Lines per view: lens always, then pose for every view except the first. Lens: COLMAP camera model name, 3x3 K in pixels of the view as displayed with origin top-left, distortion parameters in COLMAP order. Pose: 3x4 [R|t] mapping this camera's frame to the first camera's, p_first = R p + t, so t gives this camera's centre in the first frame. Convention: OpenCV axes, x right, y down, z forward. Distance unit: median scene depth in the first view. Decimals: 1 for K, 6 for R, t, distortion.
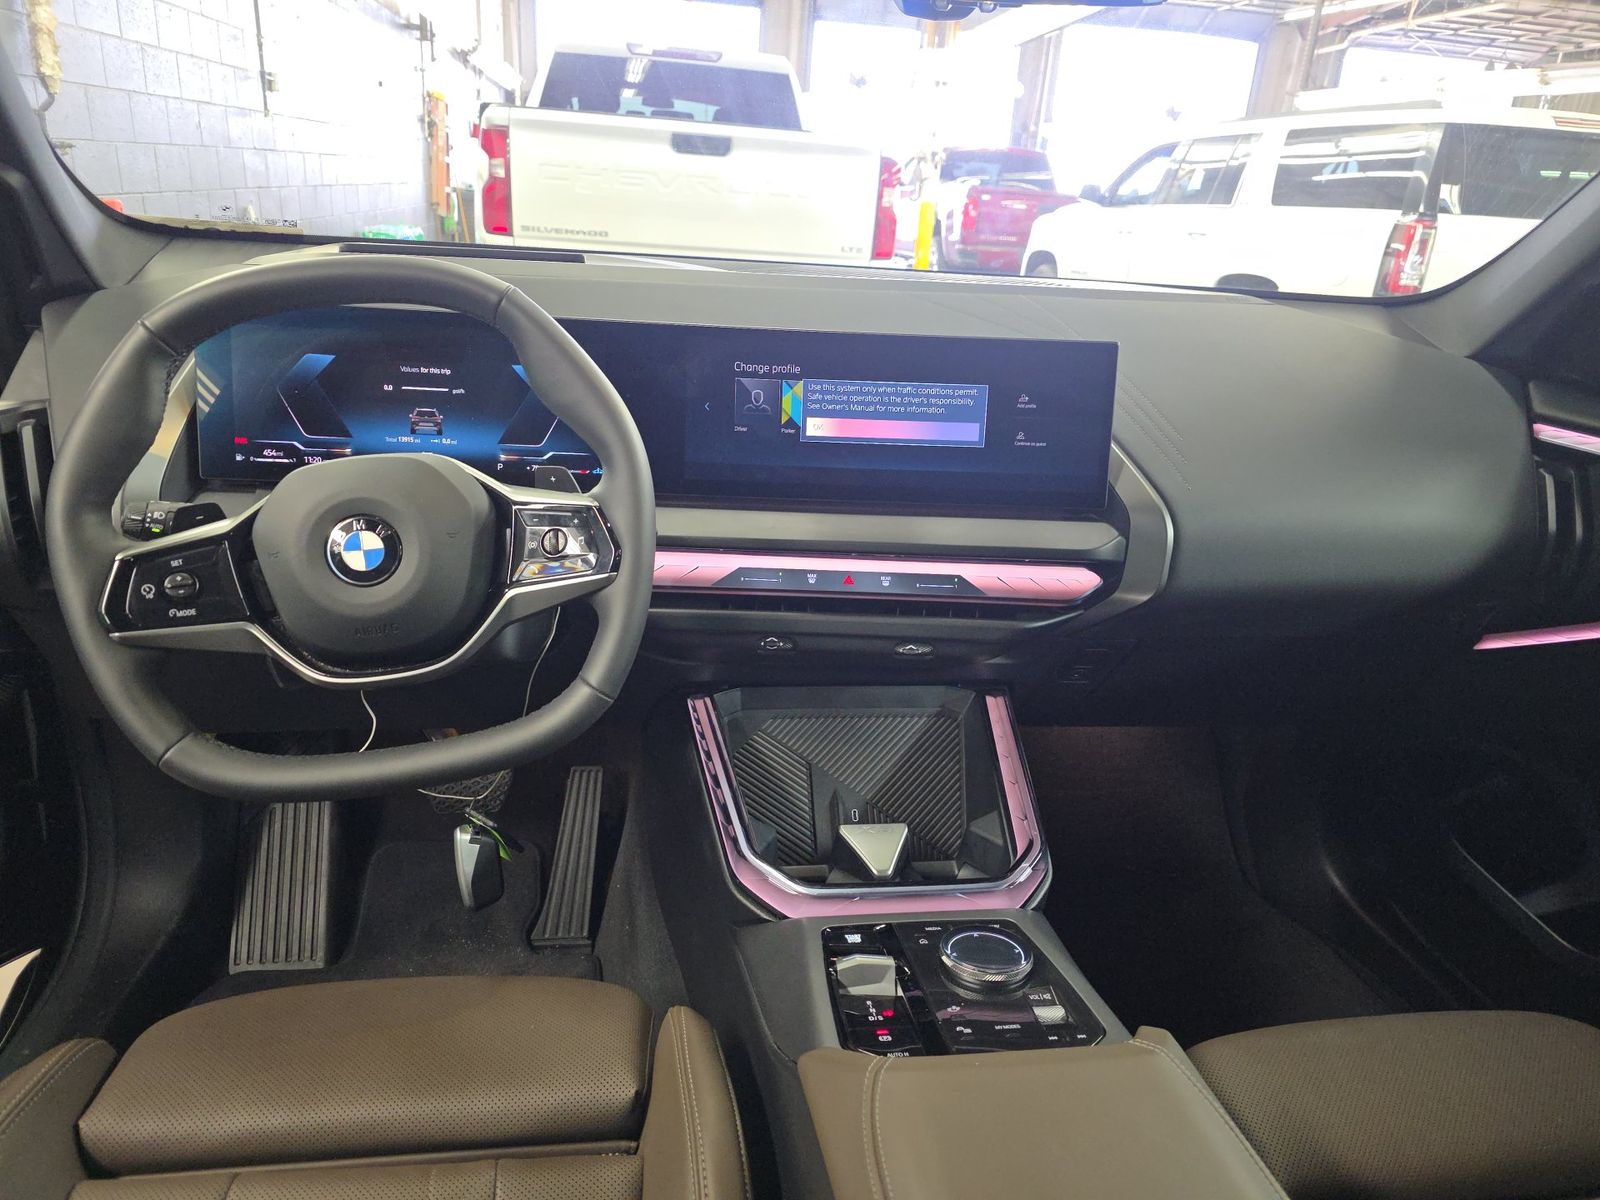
lens RADIAL K [[1039.9, 0, 801.8], [0, 1039.9, 619.9], [0, 0, 1]] dist [0.046798, -0.072286]
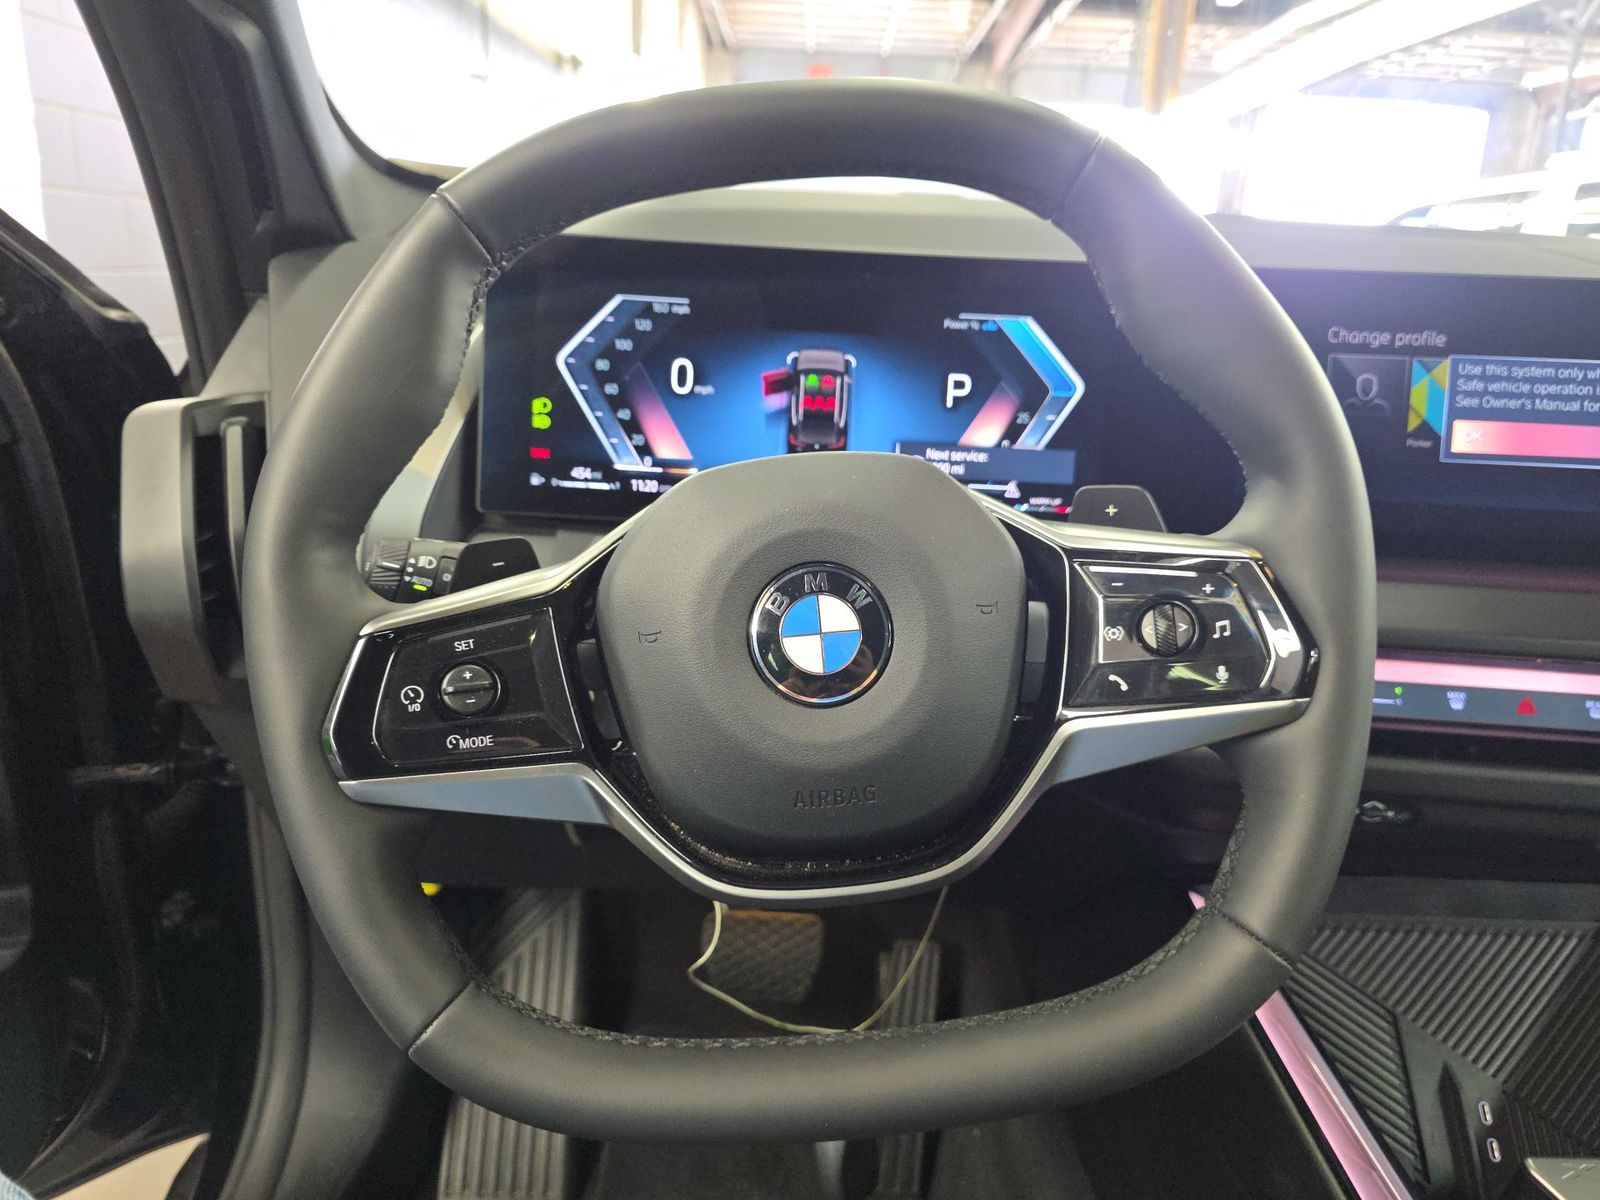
lens RADIAL K [[1074.2, 0, 780.8], [0, 1074.2, 599.3], [0, 0, 1]] dist [0.079937, -0.169706]
pose [[0.984379, 0.023551, -0.174482, -0.290635], [-0.040818, 0.994540, -0.096044, -0.027160], [0.171267, 0.101666, 0.979965, 0.412104]]
